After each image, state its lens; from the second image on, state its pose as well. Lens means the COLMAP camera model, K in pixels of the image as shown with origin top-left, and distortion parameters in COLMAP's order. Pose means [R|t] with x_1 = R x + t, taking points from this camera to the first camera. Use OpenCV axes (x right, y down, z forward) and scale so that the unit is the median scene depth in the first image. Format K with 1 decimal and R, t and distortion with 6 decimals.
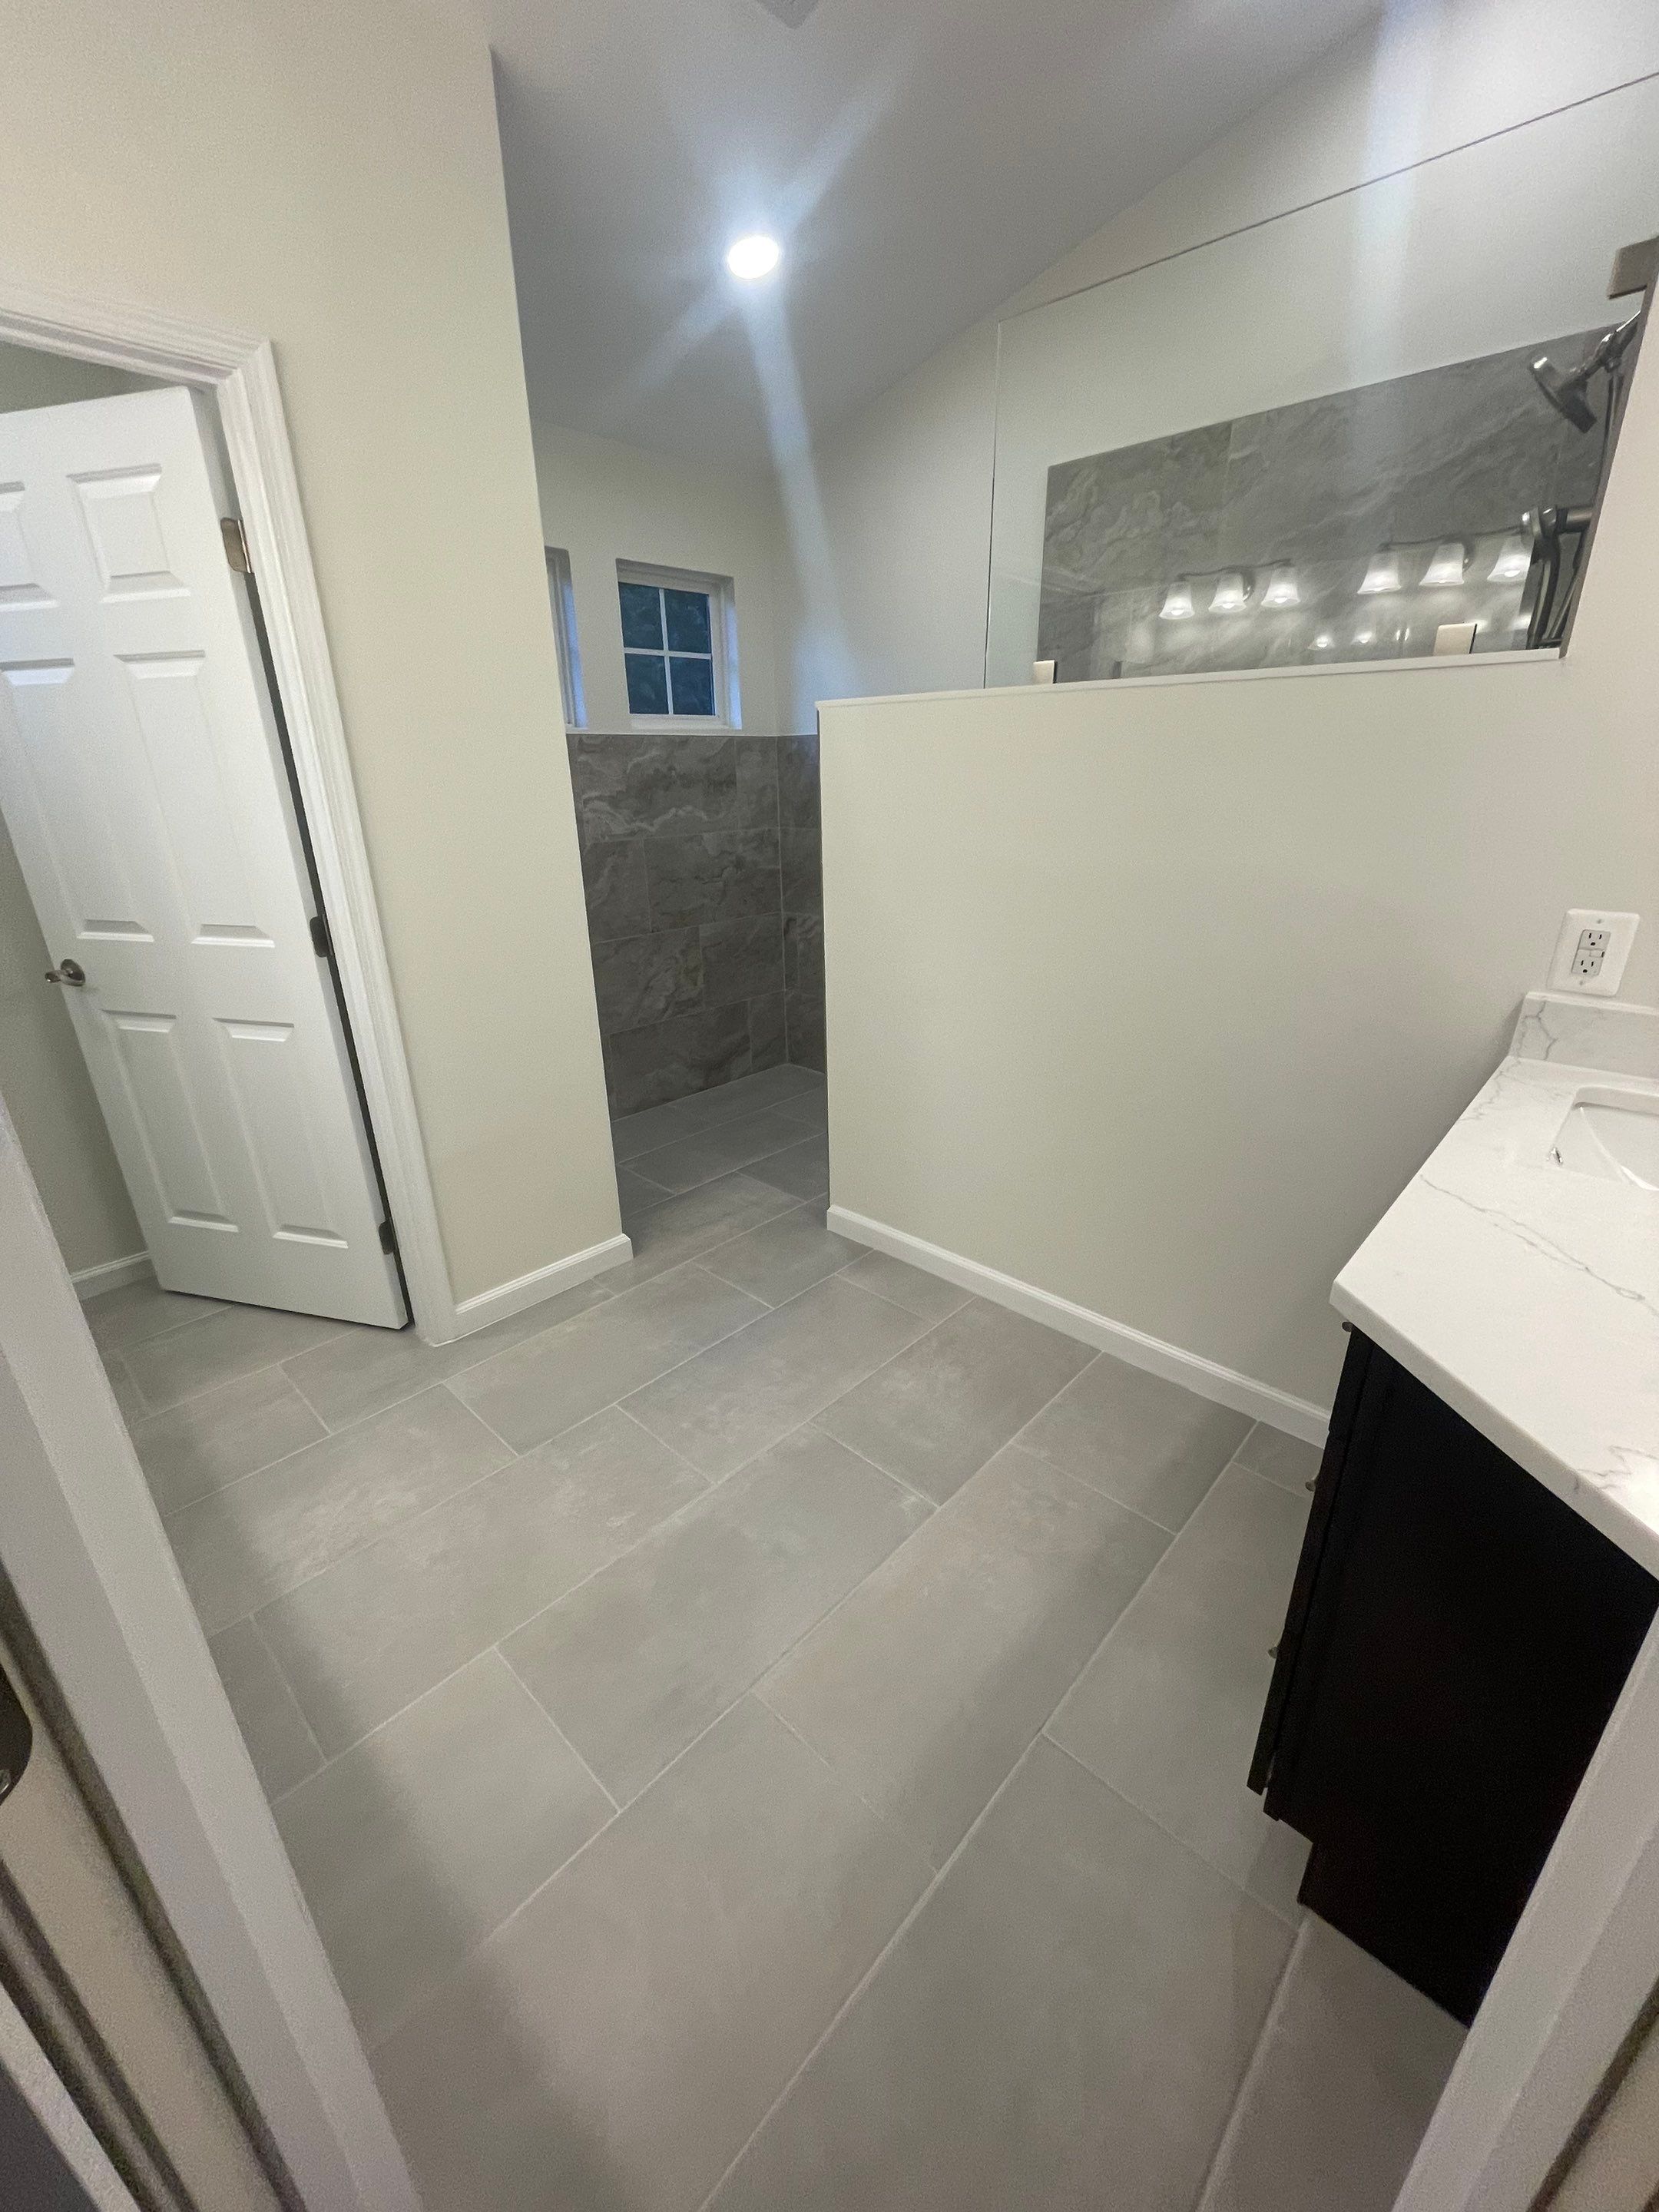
lens RADIAL K [[890.9, 0, 825.2], [0, 890.9, 1102.8], [0, 0, 1]] dist [-0.004351, -0.000052]
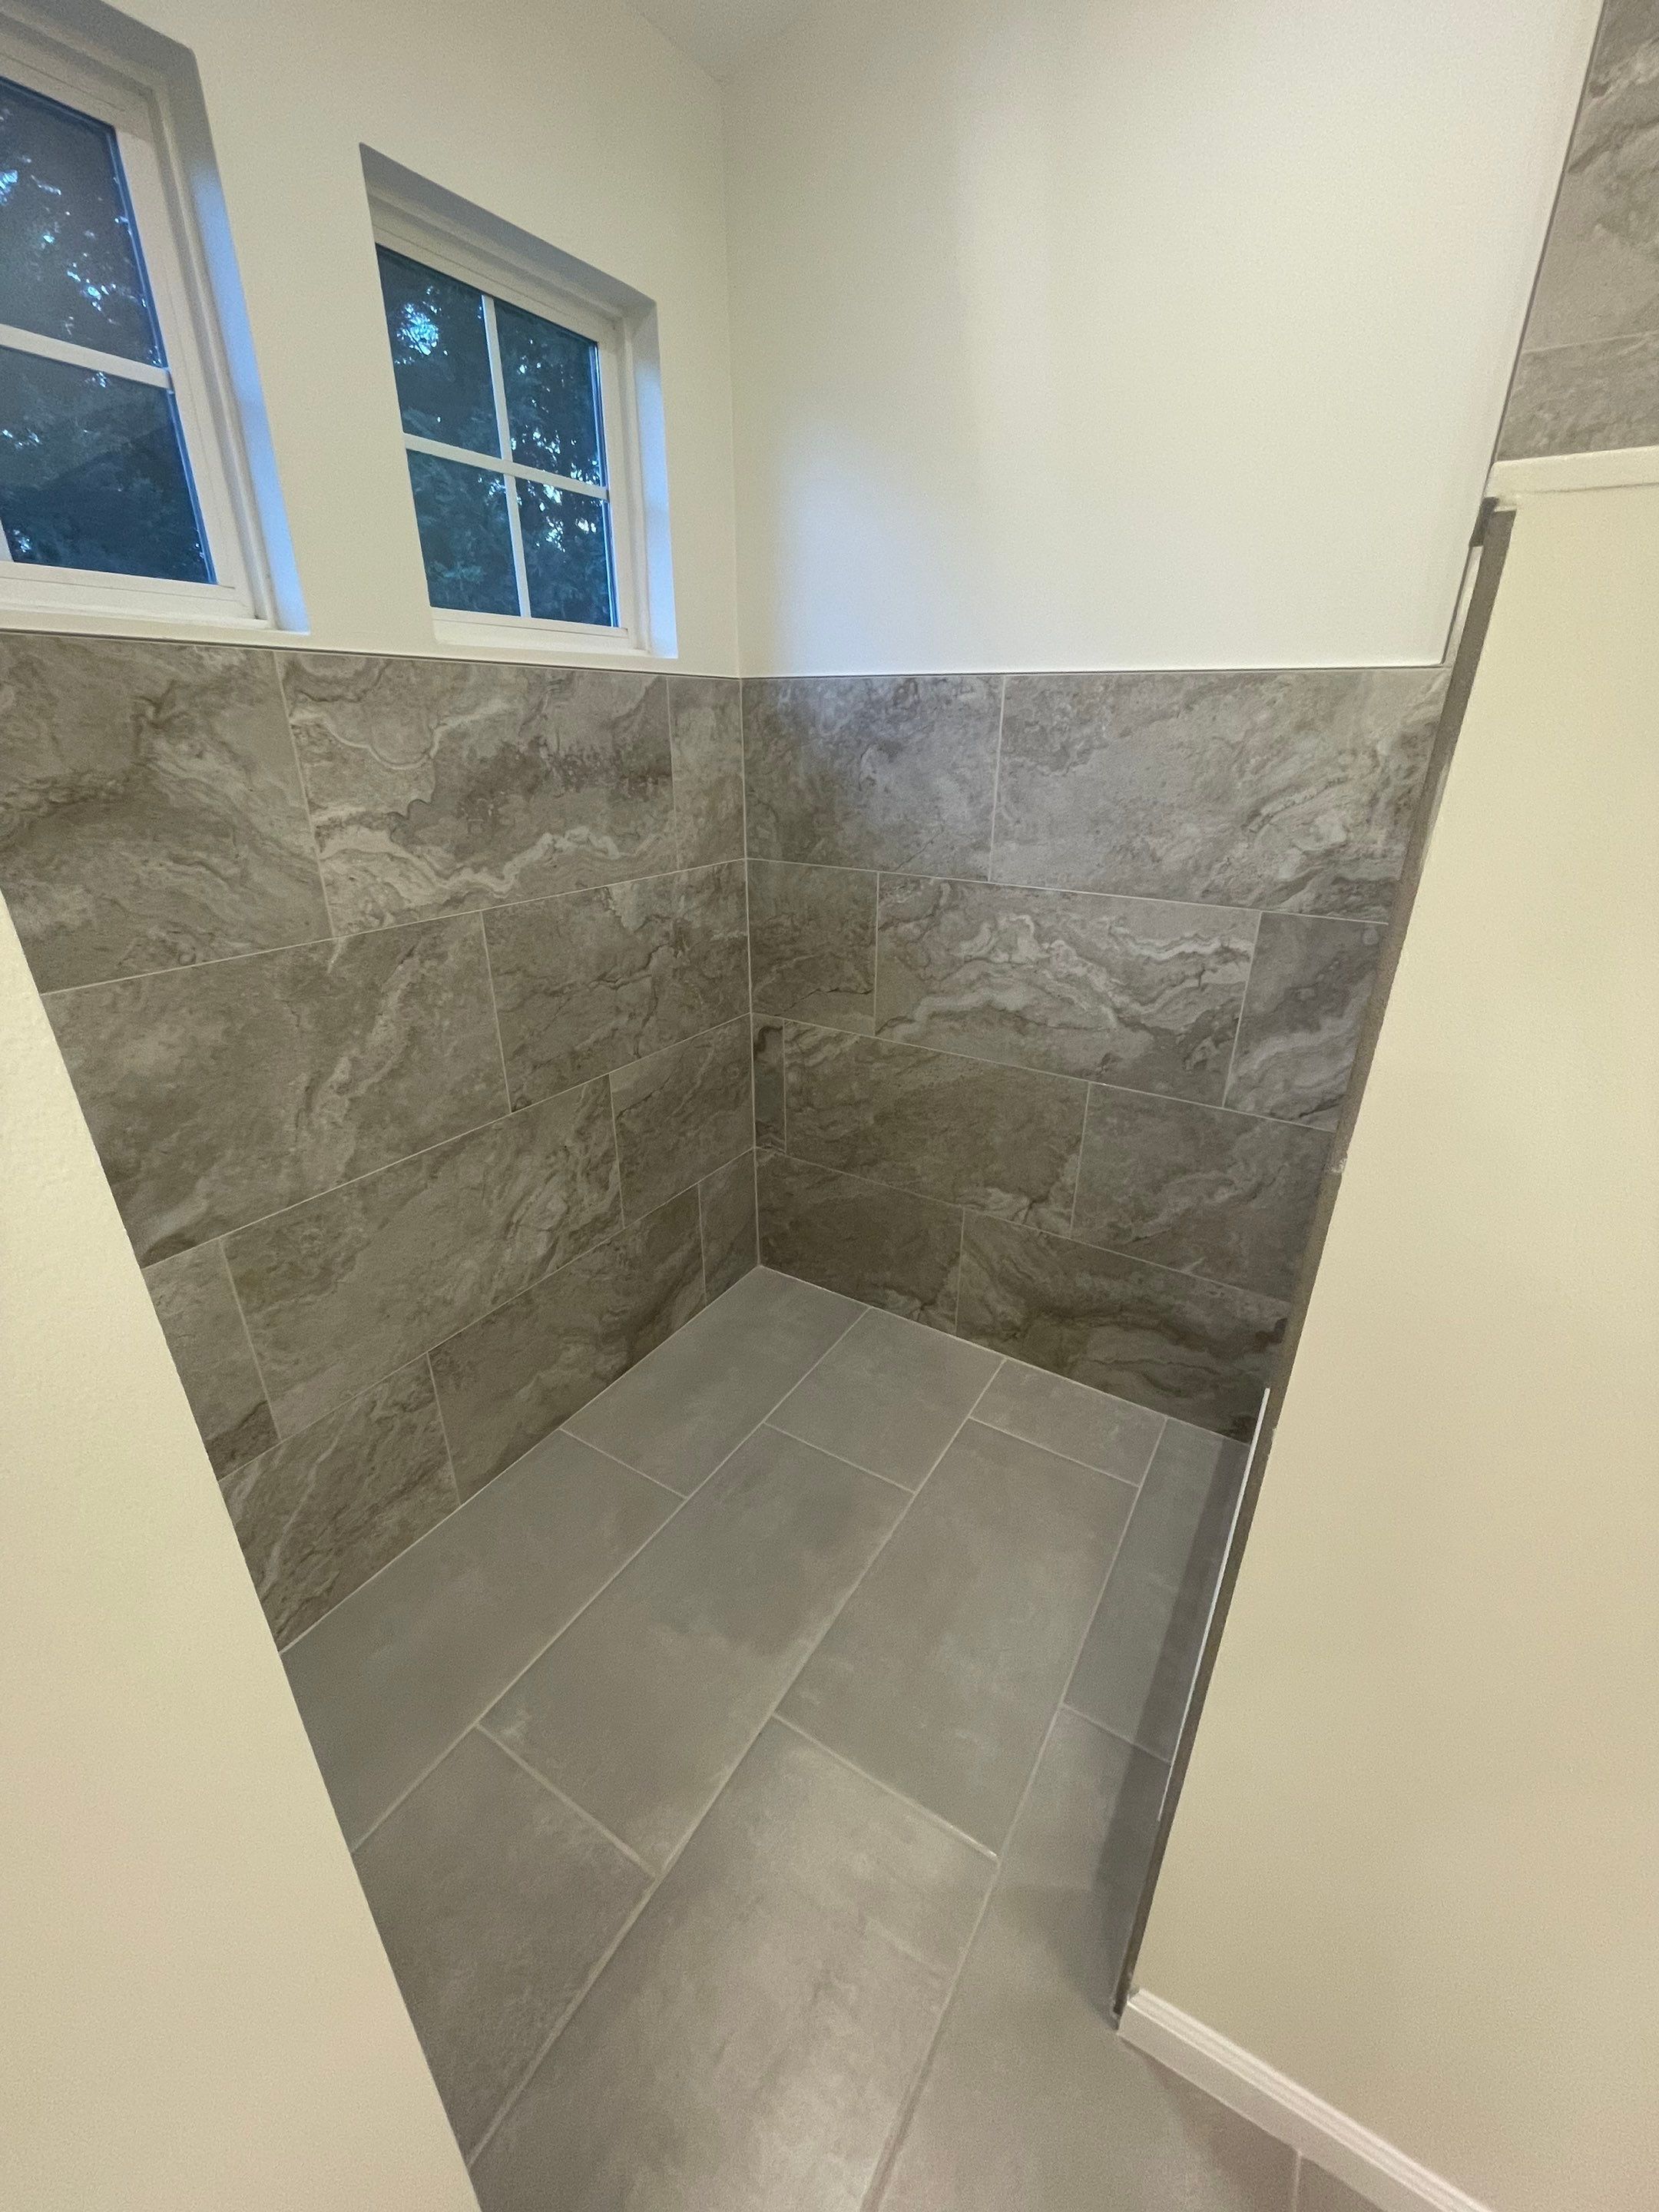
lens RADIAL K [[890.9, 0, 830.1], [0, 890.9, 1102.5], [0, 0, 1]] dist [-0.004351, -0.000052]
pose [[0.977436, -0.062921, 0.201644, -0.129154], [0.054792, 0.997454, 0.045651, -0.208651], [-0.204003, -0.033572, 0.978395, 0.530355]]
